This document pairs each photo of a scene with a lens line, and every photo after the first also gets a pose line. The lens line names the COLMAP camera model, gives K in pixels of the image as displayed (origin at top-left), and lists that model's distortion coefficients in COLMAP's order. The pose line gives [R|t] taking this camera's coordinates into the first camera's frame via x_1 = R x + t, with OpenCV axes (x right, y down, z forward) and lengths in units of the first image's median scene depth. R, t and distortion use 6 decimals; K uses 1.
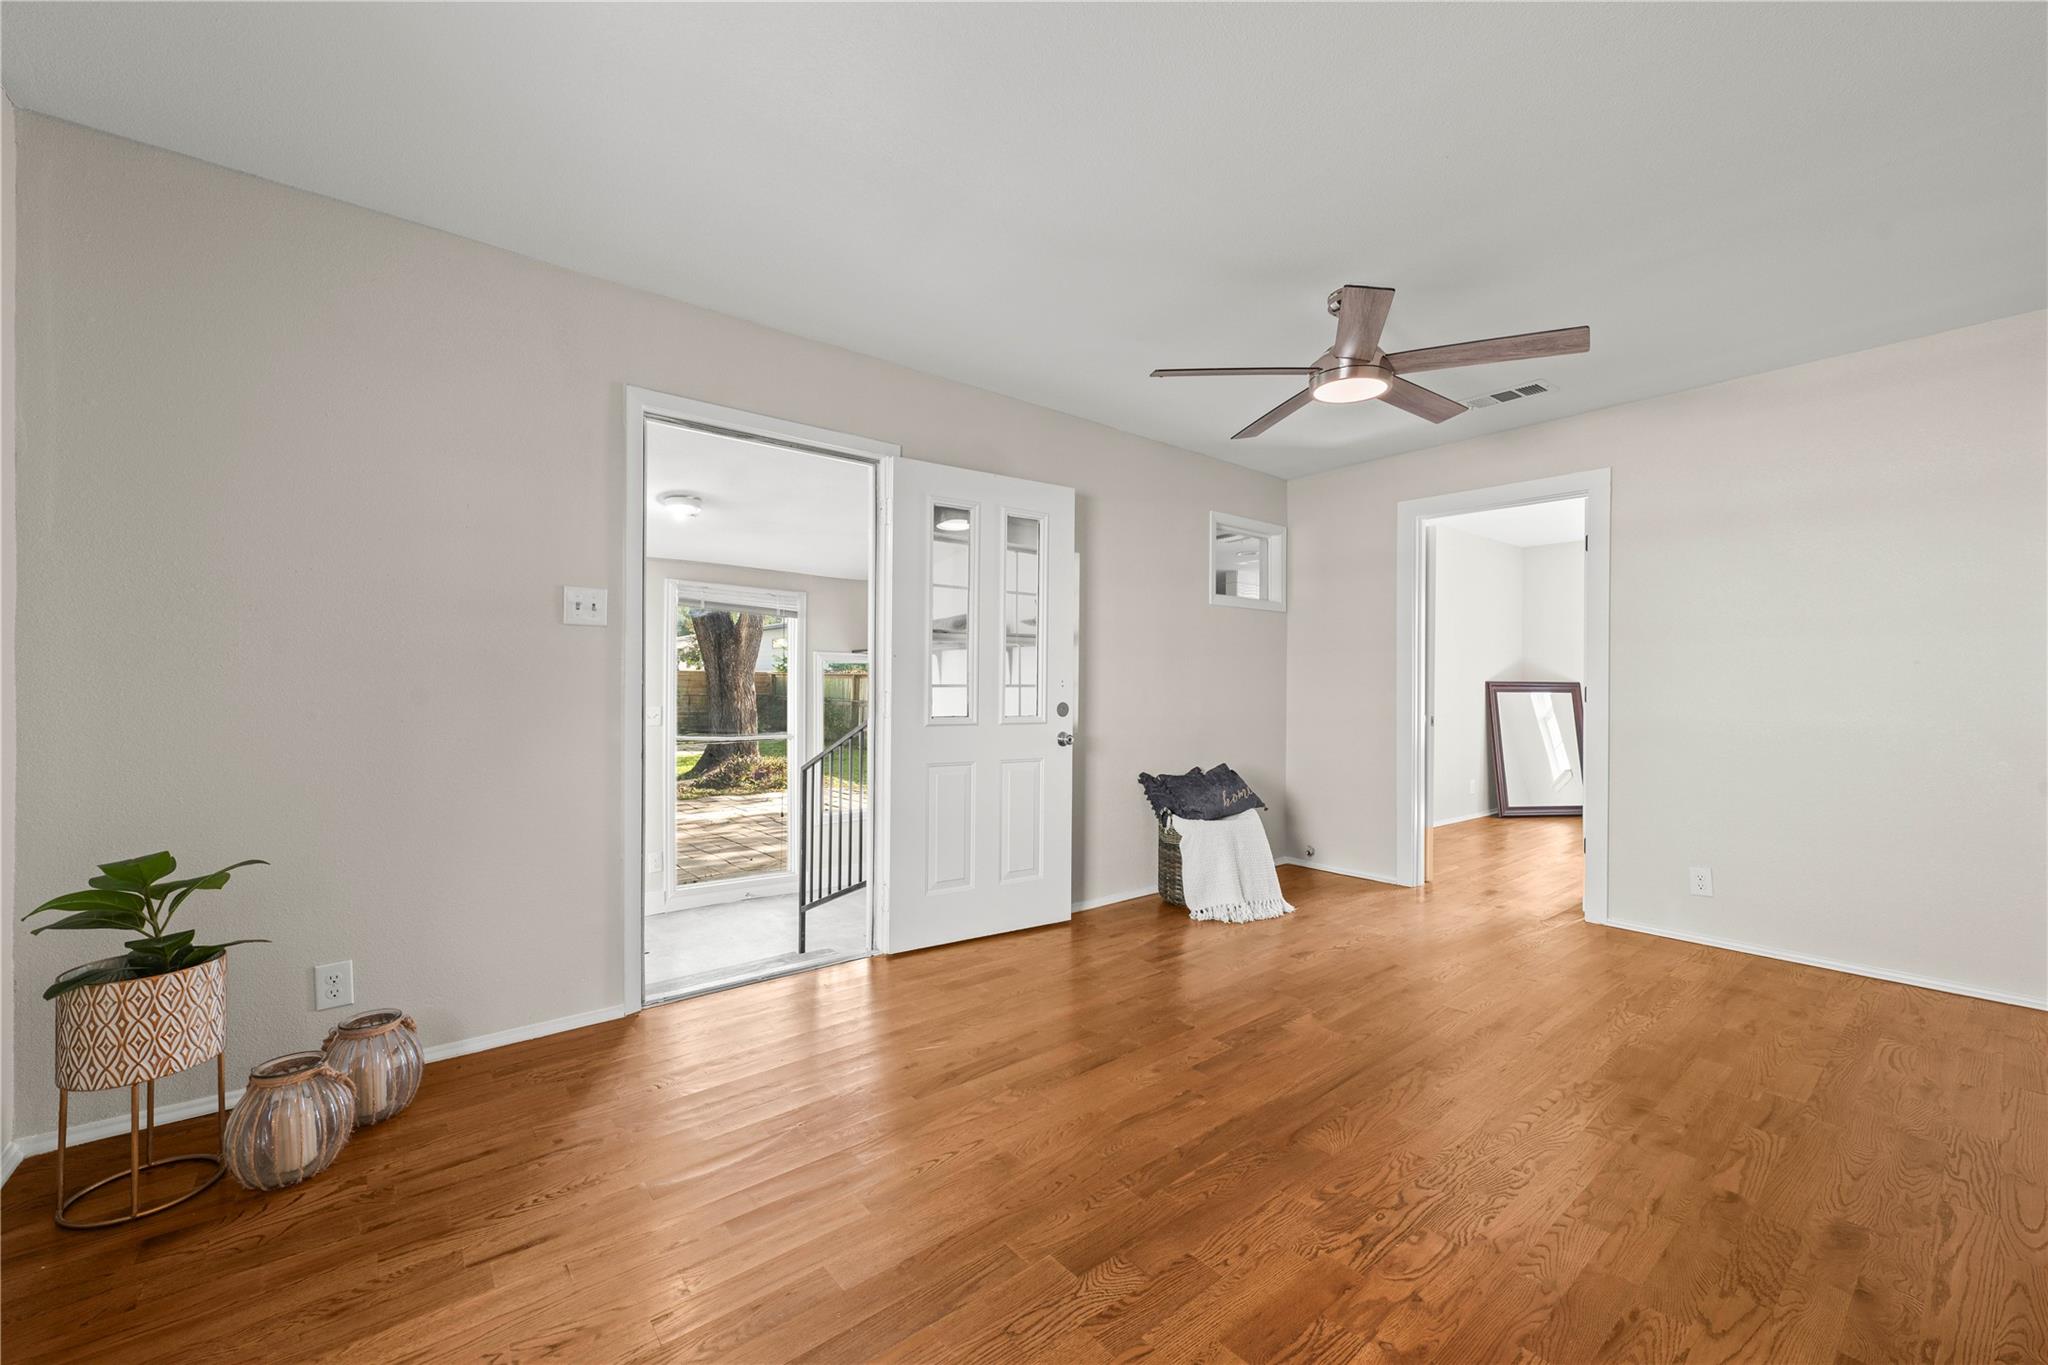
lens RADIAL K [[806.1, 0, 1034.3], [0, 806.1, 688.6], [0, 0, 1]] dist [0.001869, -0.000149]
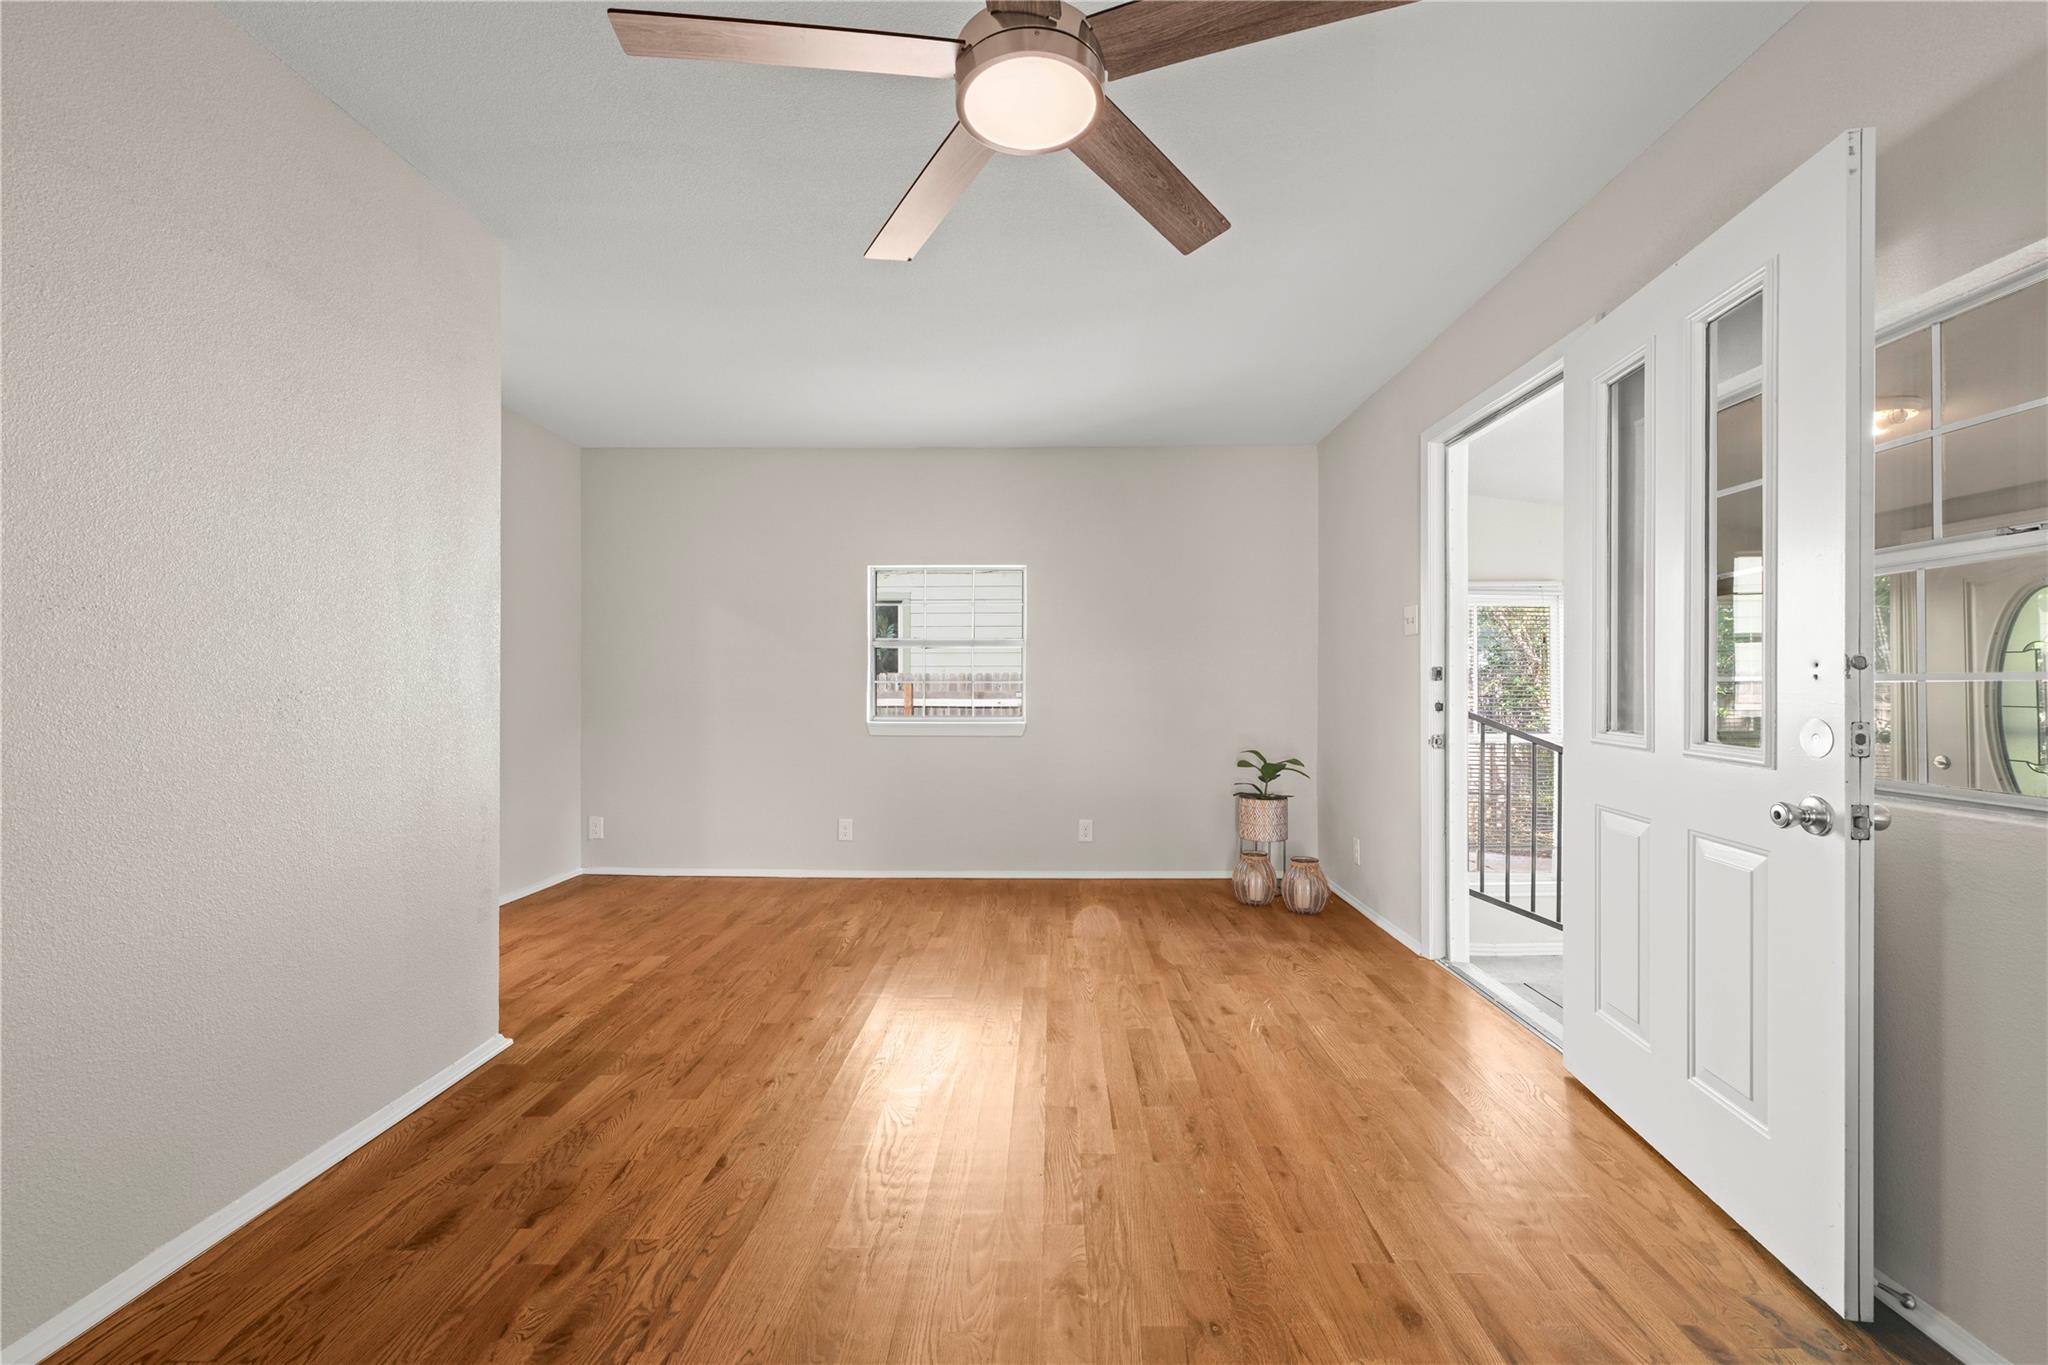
lens RADIAL K [[806.1, 0, 1034.3], [0, 806.1, 688.6], [0, 0, 1]] dist [0.001869, -0.000149]
pose [[-0.653954, 0.000947, -0.756534, 0.864561], [-0.003072, 0.999988, 0.003907, 0.004329], [0.756528, 0.004880, -0.653943, 1.490977]]
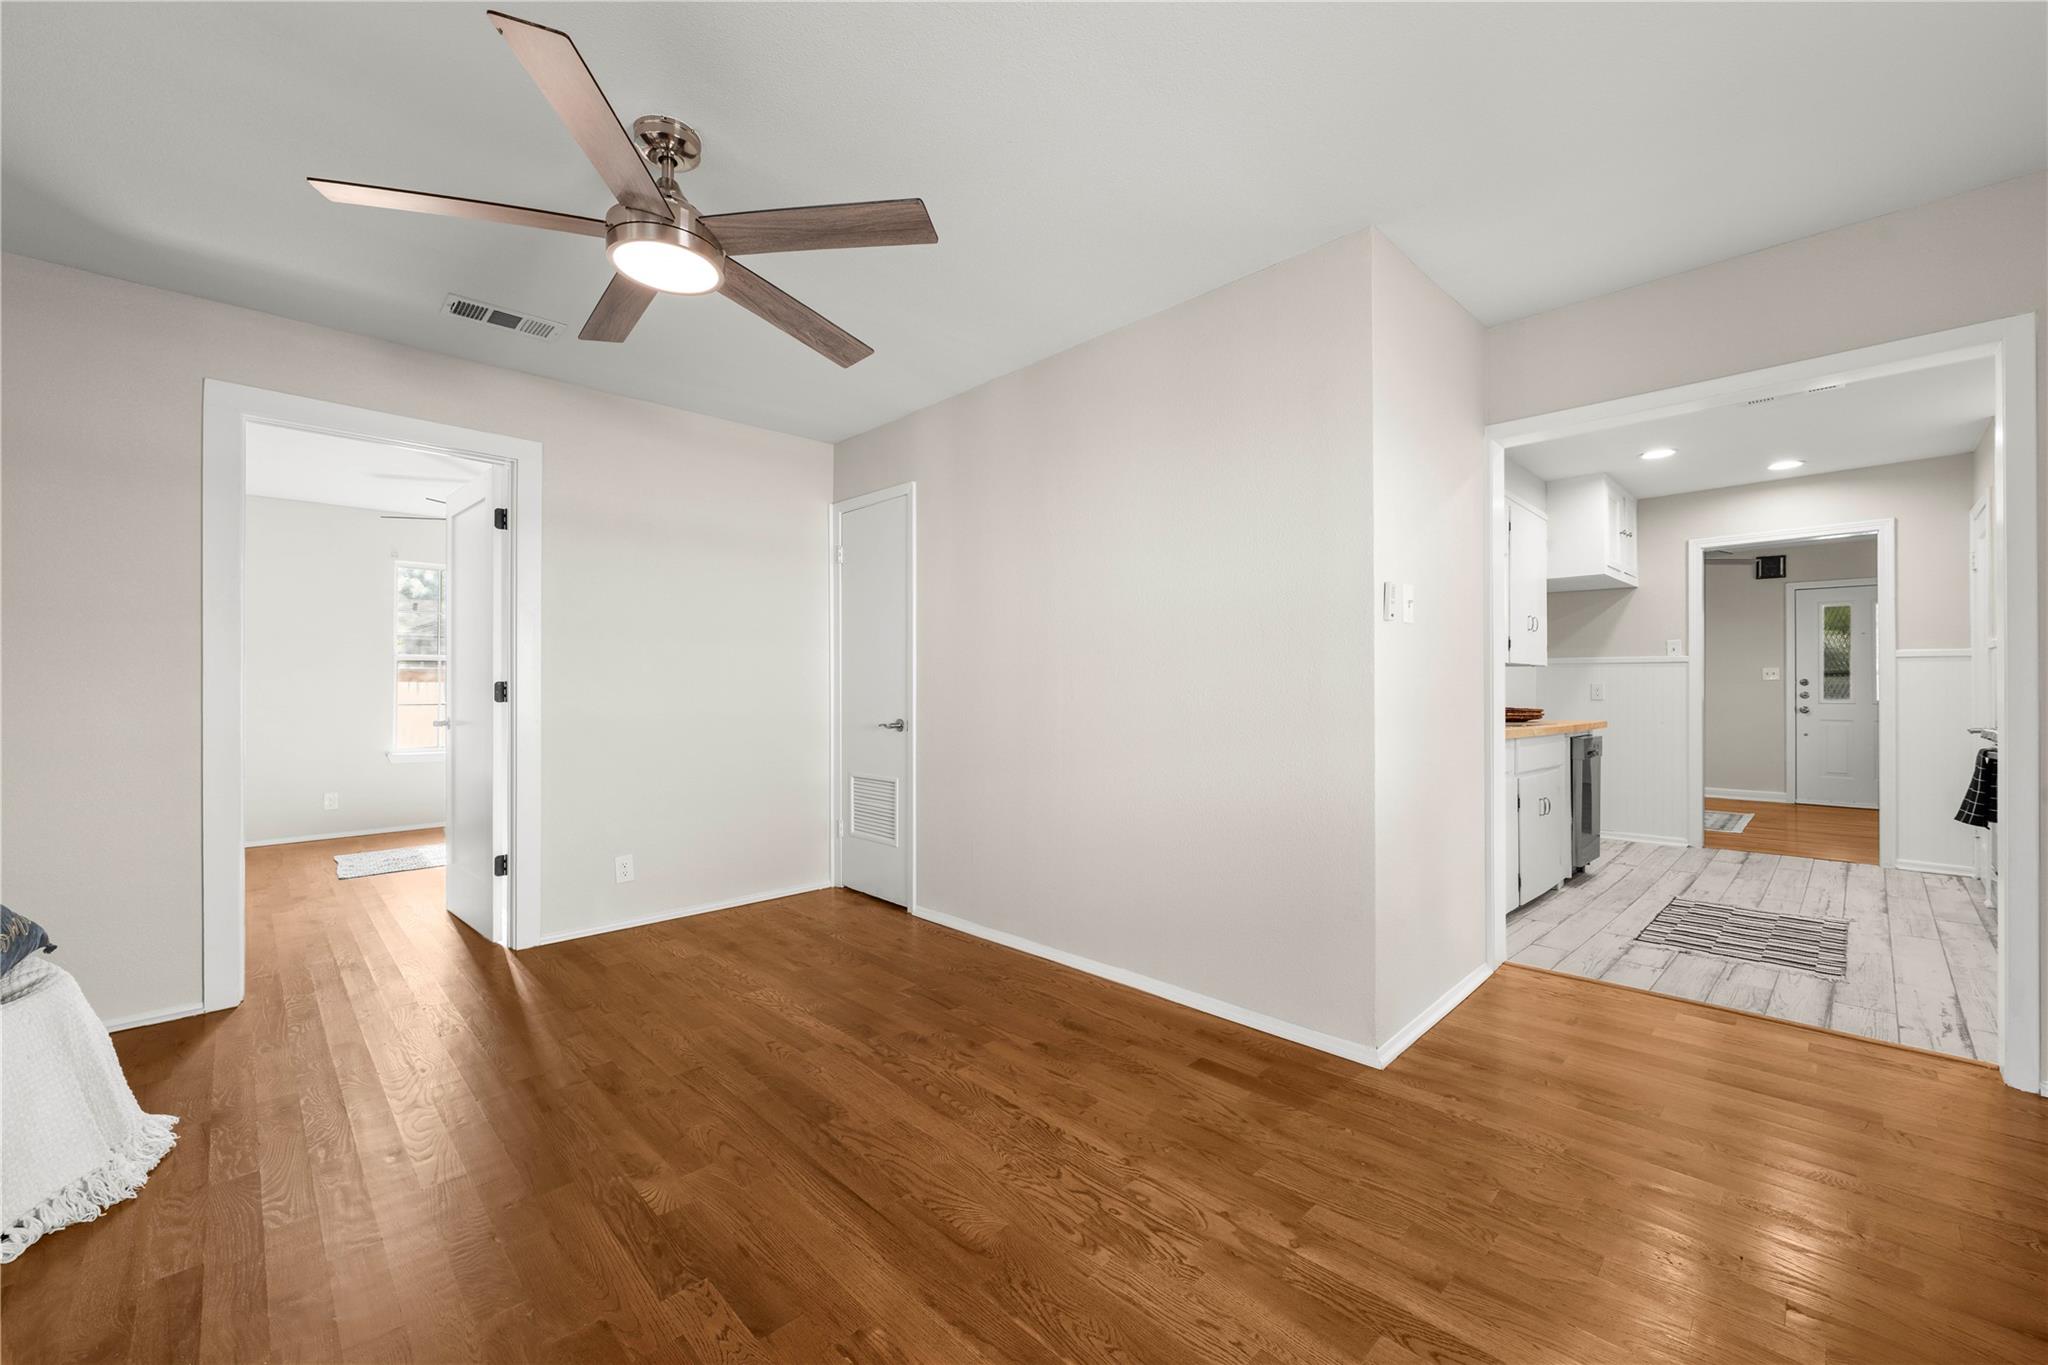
lens RADIAL K [[806.1, 0, 1034.3], [0, 806.1, 688.6], [0, 0, 1]] dist [0.001869, -0.000149]
pose [[-0.089701, -0.008380, 0.995933, -0.386388], [0.003905, 0.999954, 0.008765, -0.003815], [-0.995961, 0.004676, -0.089664, 0.823199]]
